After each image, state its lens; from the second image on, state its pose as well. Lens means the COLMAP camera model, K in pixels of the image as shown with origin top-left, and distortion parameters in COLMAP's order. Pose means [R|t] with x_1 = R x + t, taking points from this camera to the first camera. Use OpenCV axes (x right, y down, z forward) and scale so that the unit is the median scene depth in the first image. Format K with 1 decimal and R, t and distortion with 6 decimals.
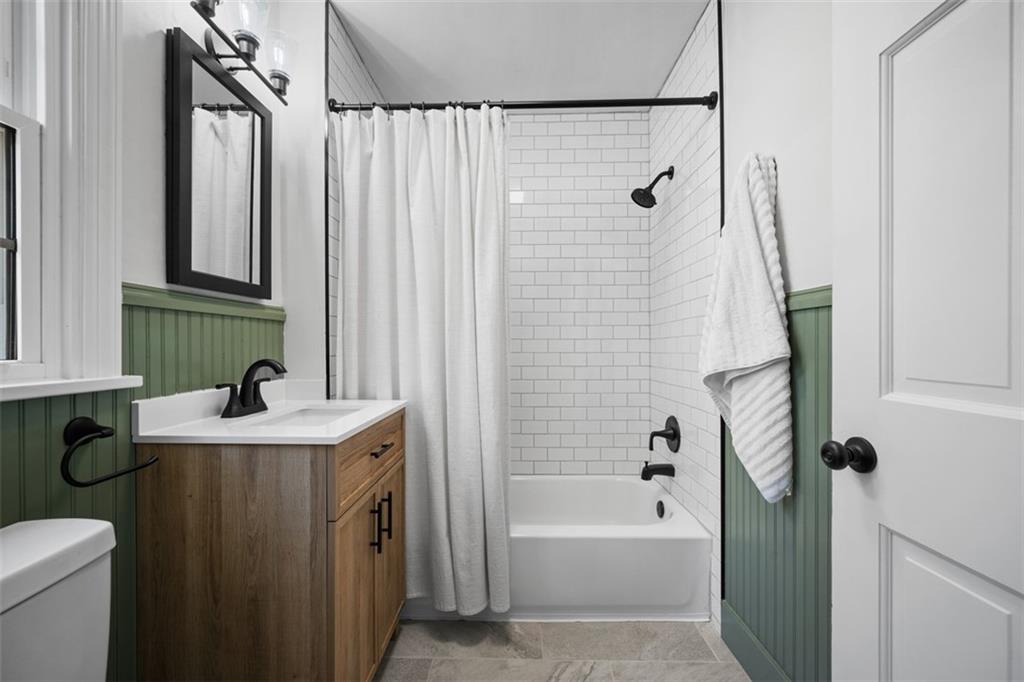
lens RADIAL K [[401.4, 0, 511.9], [0, 401.4, 345.4], [0, 0, 1]] dist [-0.002053, -0.000192]
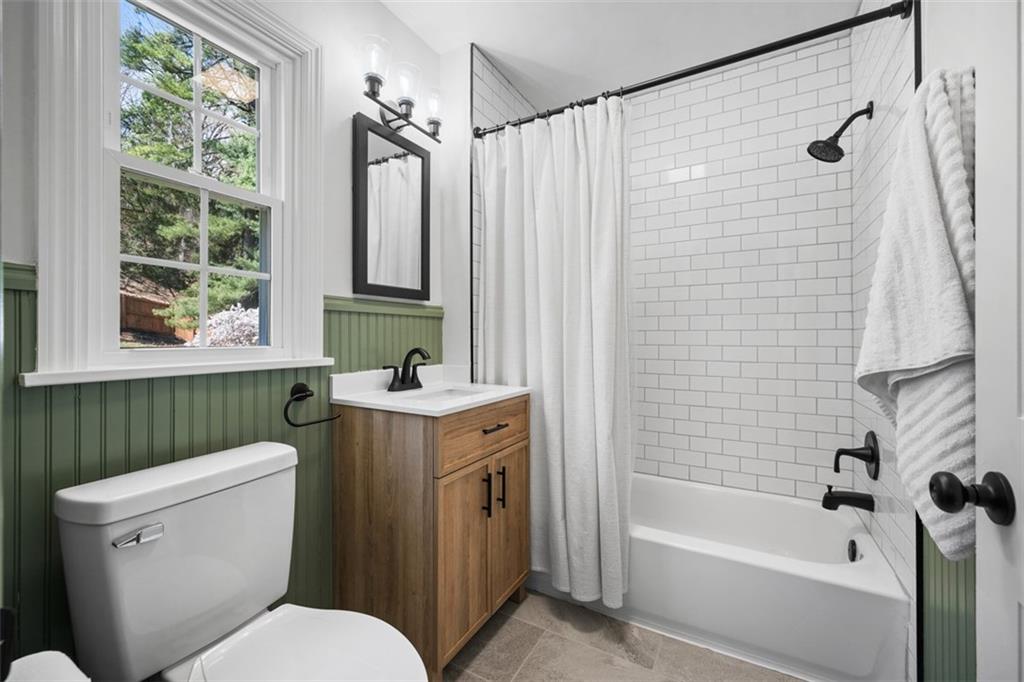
lens RADIAL K [[416.3, 0, 513.8], [0, 416.3, 335.8], [0, 0, 1]] dist [-0.003757, 0.000115]
pose [[0.876730, 0.000345, -0.480983, 0.264038], [-0.001410, 0.999997, -0.001854, -0.002035], [0.480981, 0.002304, 0.876728, -0.015400]]
